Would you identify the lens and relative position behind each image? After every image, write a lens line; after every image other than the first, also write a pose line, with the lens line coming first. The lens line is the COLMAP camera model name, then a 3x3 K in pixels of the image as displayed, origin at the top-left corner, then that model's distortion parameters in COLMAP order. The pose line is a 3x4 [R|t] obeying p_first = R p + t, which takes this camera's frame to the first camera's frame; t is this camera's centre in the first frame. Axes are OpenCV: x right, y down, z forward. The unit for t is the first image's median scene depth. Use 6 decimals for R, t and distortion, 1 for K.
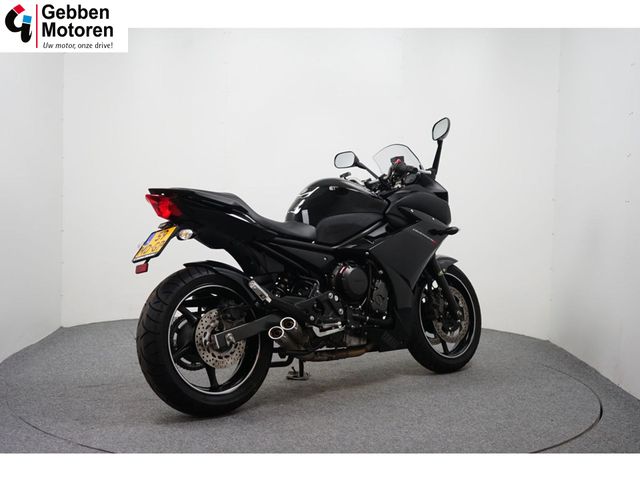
lens RADIAL K [[867.3, 0, 320.0], [0, 867.3, 241.6], [0, 0, 1]] dist [-0.000228, 0.000000]
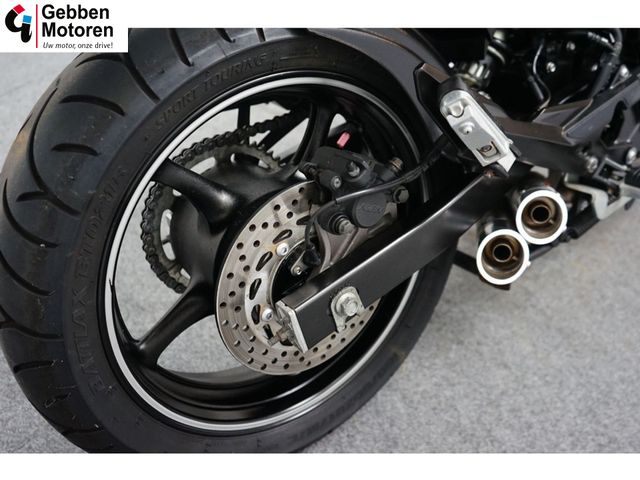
lens RADIAL K [[582.7, 0, 320.2], [0, 582.7, 236.0], [0, 0, 1]] dist [0.008691, 0.000000]
pose [[0.996440, 0.070355, -0.046441, -0.103095], [-0.033288, 0.834511, 0.549985, -0.004851], [0.077450, -0.546482, 0.833882, 0.843060]]
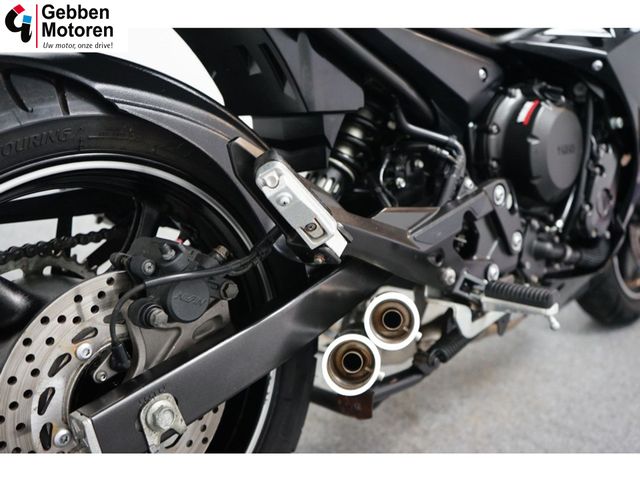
lens RADIAL K [[681.8, 0, 317.8], [0, 681.8, 235.9], [0, 0, 1]] dist [0.025896, 0.000000]
pose [[0.994776, 0.053197, 0.087120, -0.080351], [-0.074328, 0.962472, 0.261003, 0.017734], [-0.069966, -0.266115, 0.961399, 0.823834]]
